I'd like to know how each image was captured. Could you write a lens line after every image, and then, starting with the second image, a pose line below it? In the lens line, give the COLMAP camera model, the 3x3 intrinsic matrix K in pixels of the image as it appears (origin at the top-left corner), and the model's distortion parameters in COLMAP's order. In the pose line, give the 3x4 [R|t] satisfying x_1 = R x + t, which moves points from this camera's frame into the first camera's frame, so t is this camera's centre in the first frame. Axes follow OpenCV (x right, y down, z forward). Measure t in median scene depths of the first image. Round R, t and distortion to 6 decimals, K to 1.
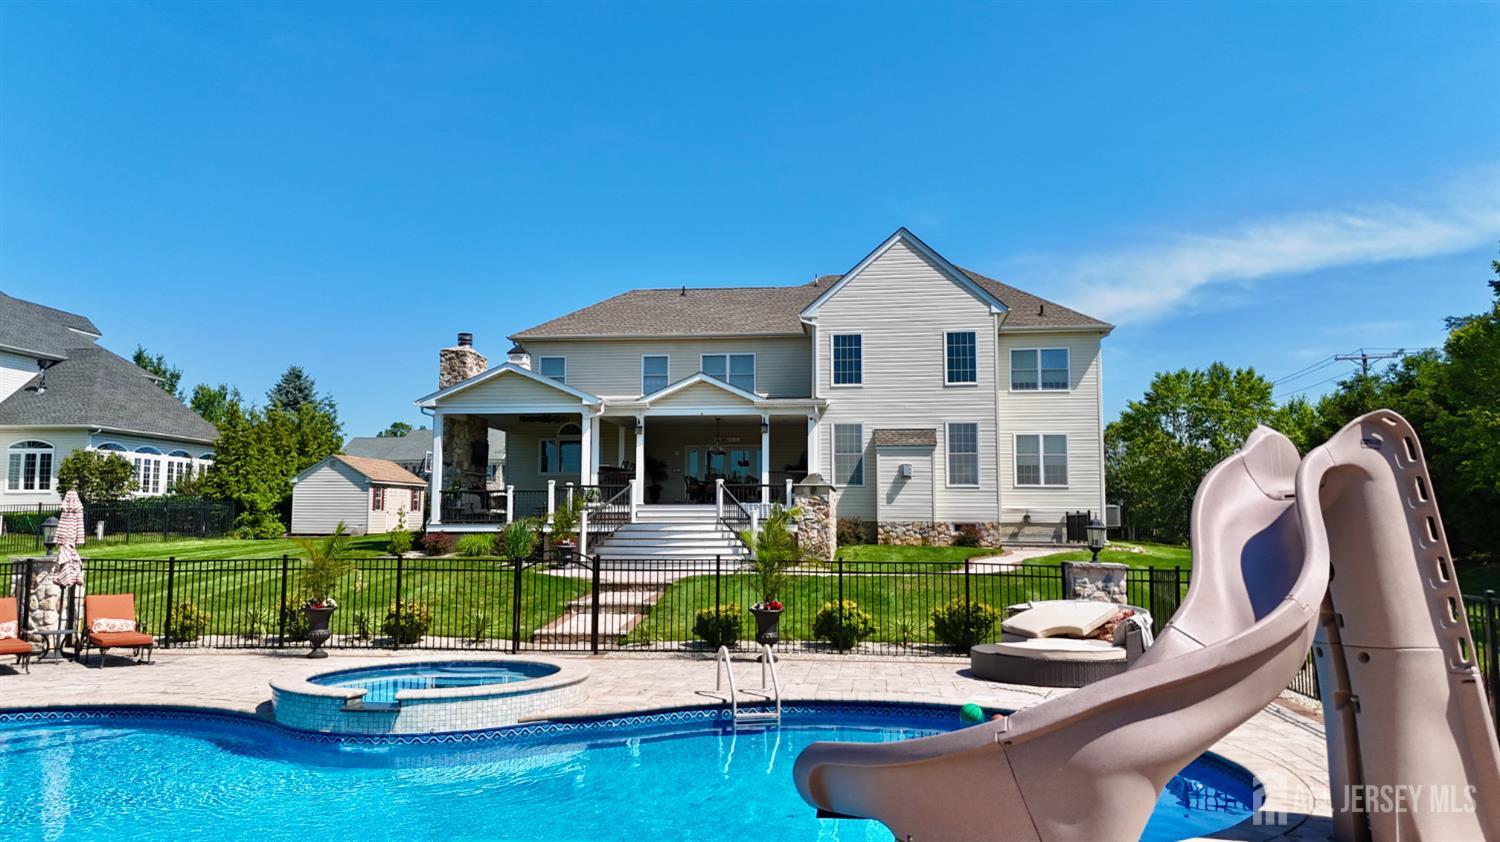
lens RADIAL K [[1106.9, 0, 755.2], [0, 1106.9, 414.6], [0, 0, 1]] dist [0.064075, -0.057368]
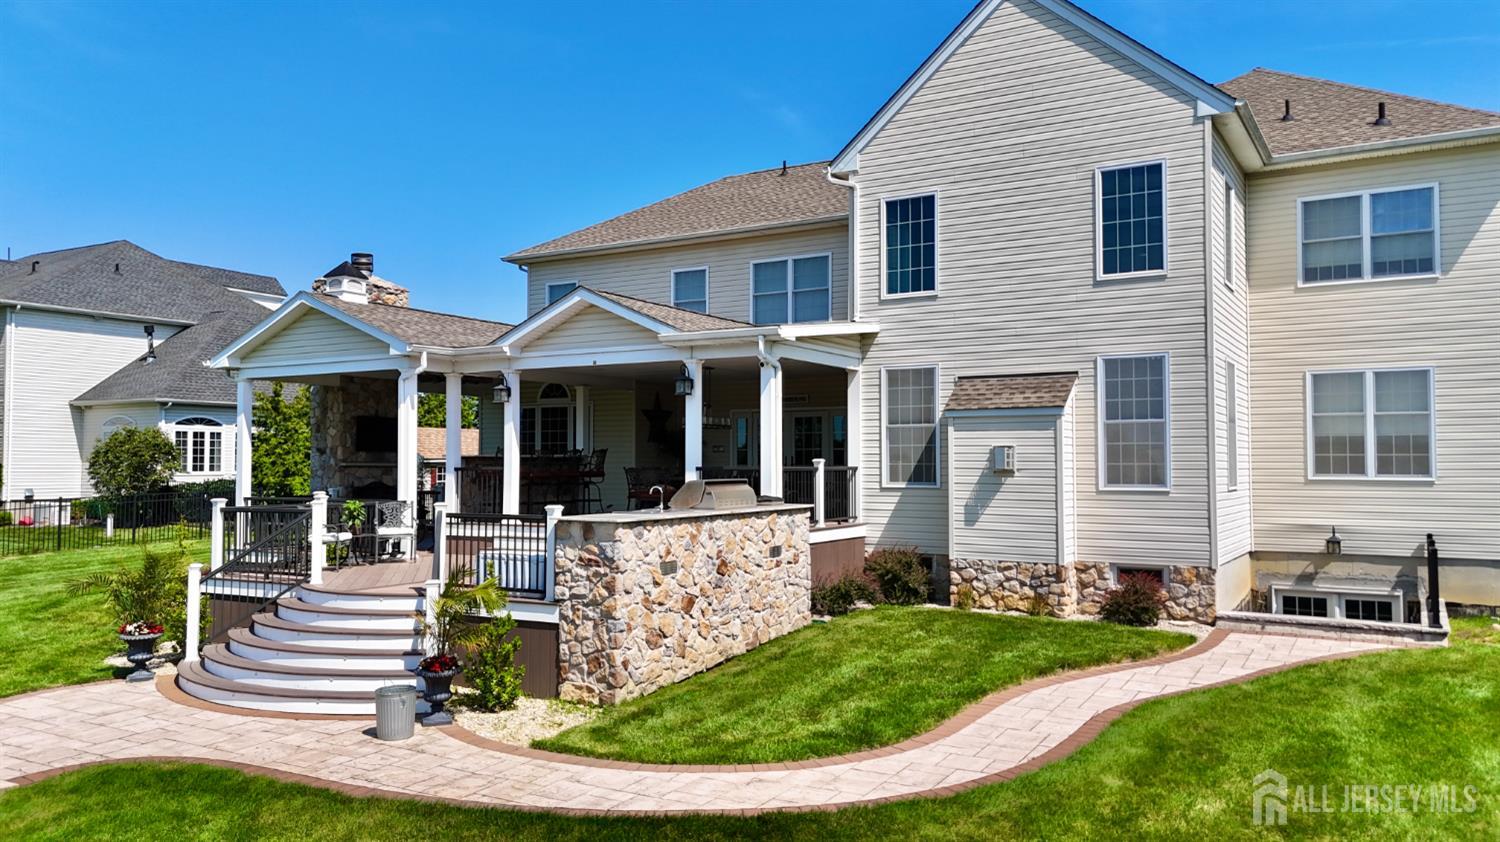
lens RADIAL K [[1106.9, 0, 758.8], [0, 1106.9, 418.9], [0, 0, 1]] dist [0.064075, -0.057368]
pose [[0.911717, -0.019458, -0.410357, 0.236428], [0.043461, 0.997841, 0.049245, 0.003431], [0.408512, -0.062732, 0.910594, 0.493427]]
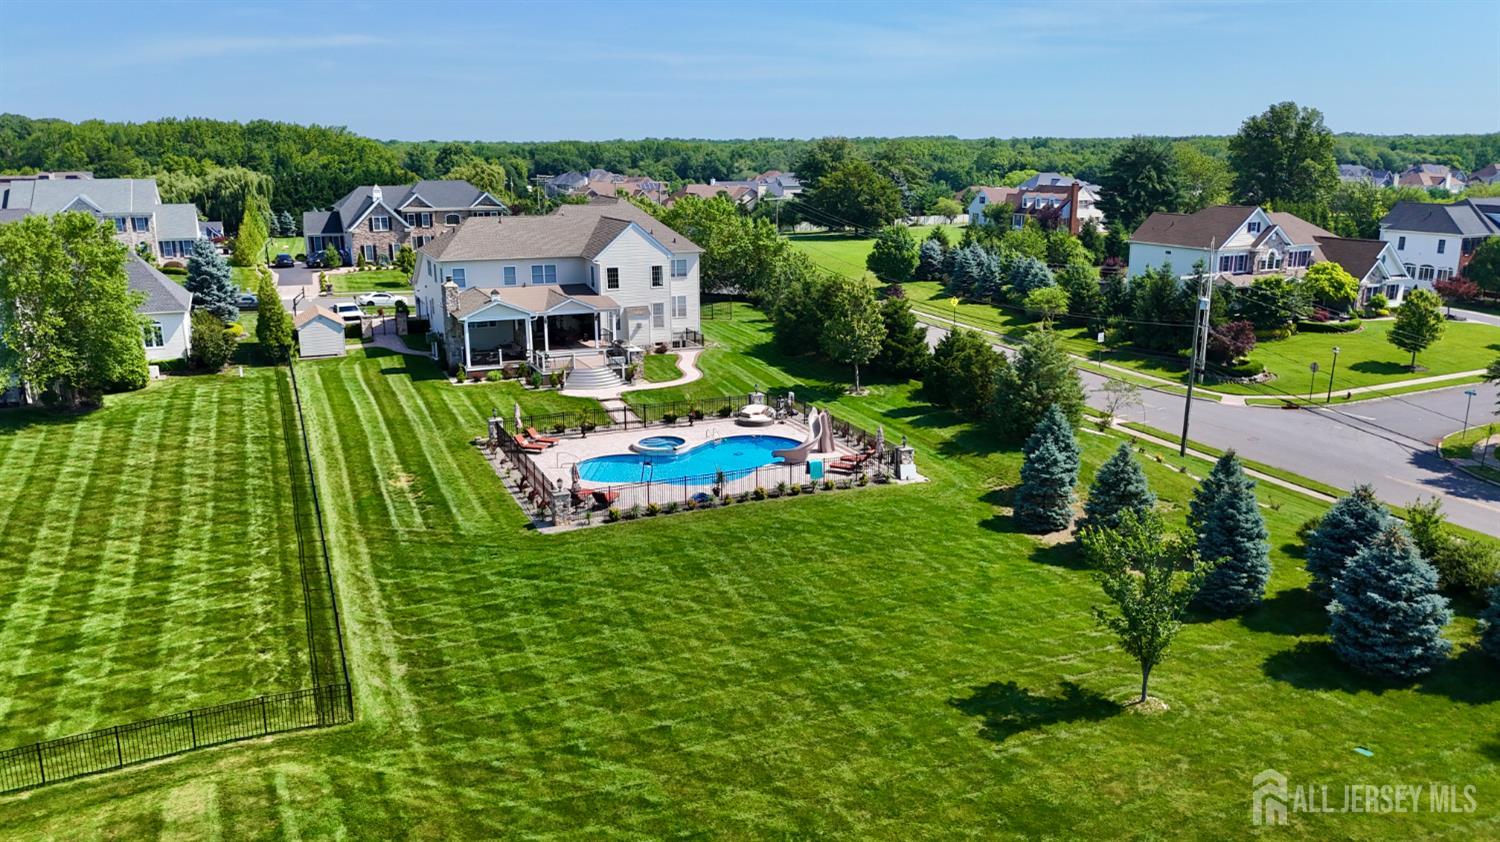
lens RADIAL K [[1106.9, 0, 750.9], [0, 1106.9, 420.0], [0, 0, 1]] dist [0.064075, -0.057368]
pose [[0.865872, -0.124745, 0.484463, -0.873957], [-0.046444, 0.944184, 0.326127, -0.567310], [-0.498105, -0.304885, 0.811749, -1.212854]]
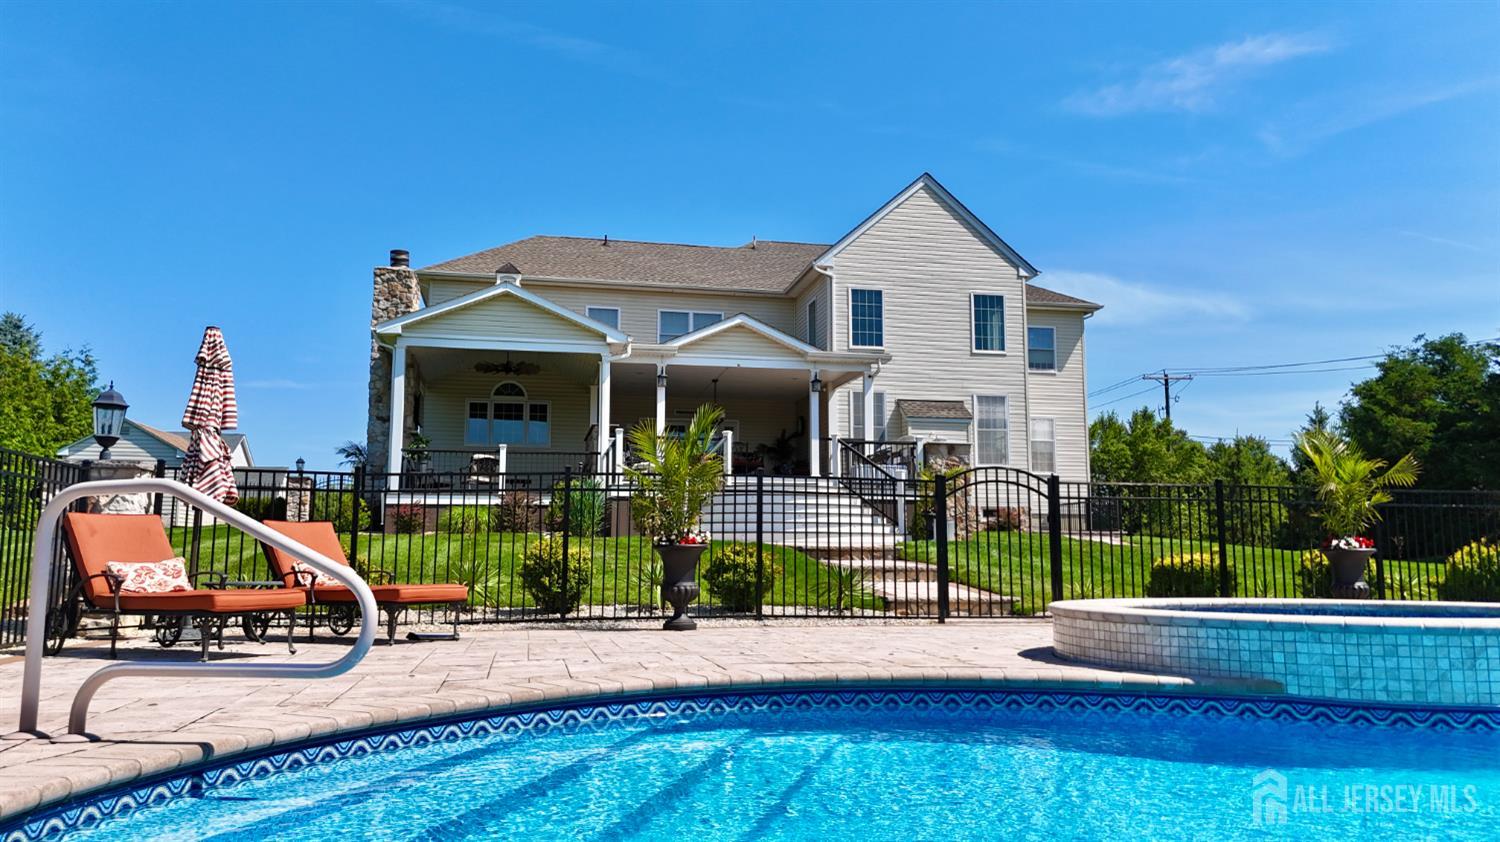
lens RADIAL K [[1106.9, 0, 755.0], [0, 1106.9, 421.7], [0, 0, 1]] dist [0.064075, -0.057368]
pose [[0.951547, 0.036833, 0.305289, -0.265142], [-0.028935, 0.999120, -0.030356, 0.060895], [-0.306139, 0.020052, 0.951776, 0.209365]]
